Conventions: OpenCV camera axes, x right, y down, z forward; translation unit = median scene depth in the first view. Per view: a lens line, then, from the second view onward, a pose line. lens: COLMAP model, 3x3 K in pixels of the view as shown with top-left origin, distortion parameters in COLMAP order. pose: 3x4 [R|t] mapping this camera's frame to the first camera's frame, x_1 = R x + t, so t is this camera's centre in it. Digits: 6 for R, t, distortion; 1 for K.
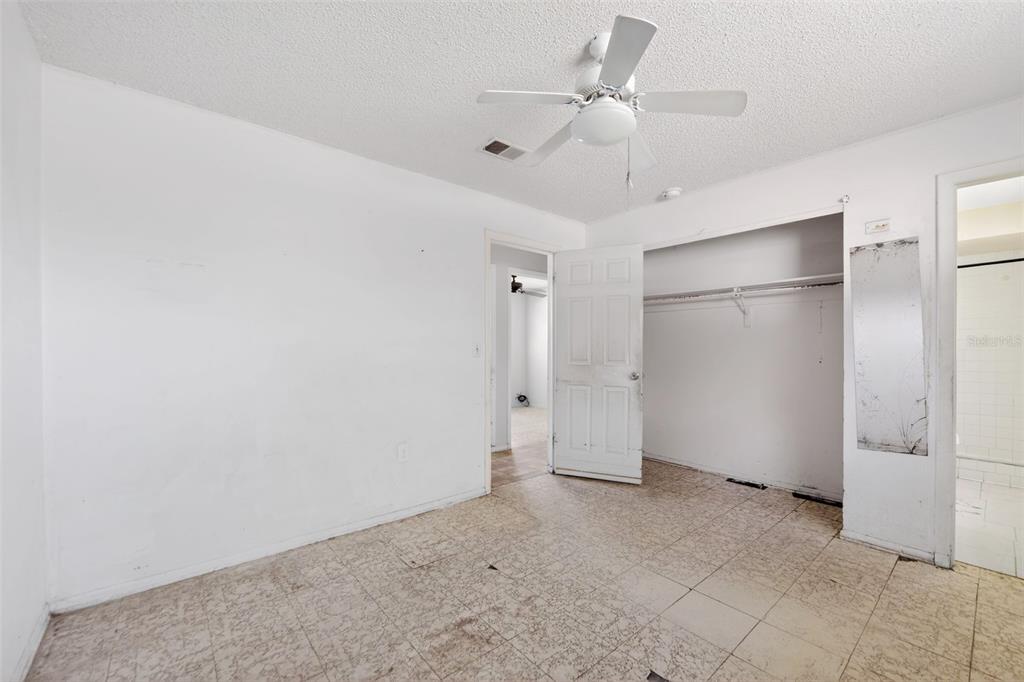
lens RADIAL K [[408.9, 0, 512.8], [0, 408.9, 347.8], [0, 0, 1]] dist [-0.011829, 0.000026]
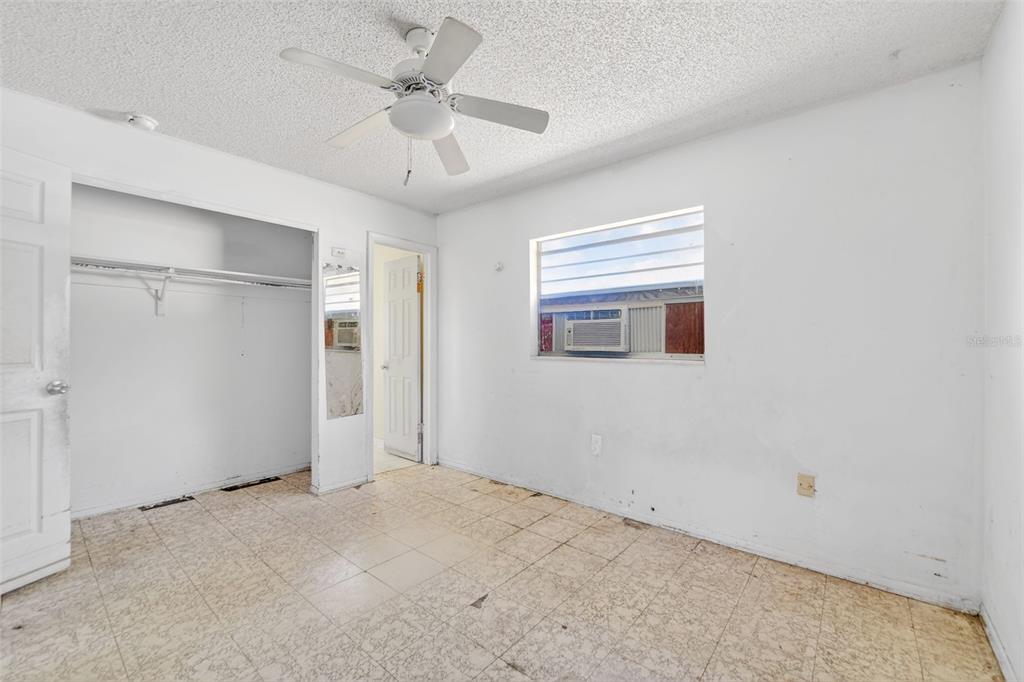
lens RADIAL K [[408.9, 0, 512.6], [0, 408.9, 338.5], [0, 0, 1]] dist [-0.011829, 0.000026]
pose [[-0.161989, 0.010438, 0.986737, -0.428319], [-0.006153, 0.999914, -0.011588, 0.000723], [-0.986773, -0.007948, -0.161911, 0.511435]]
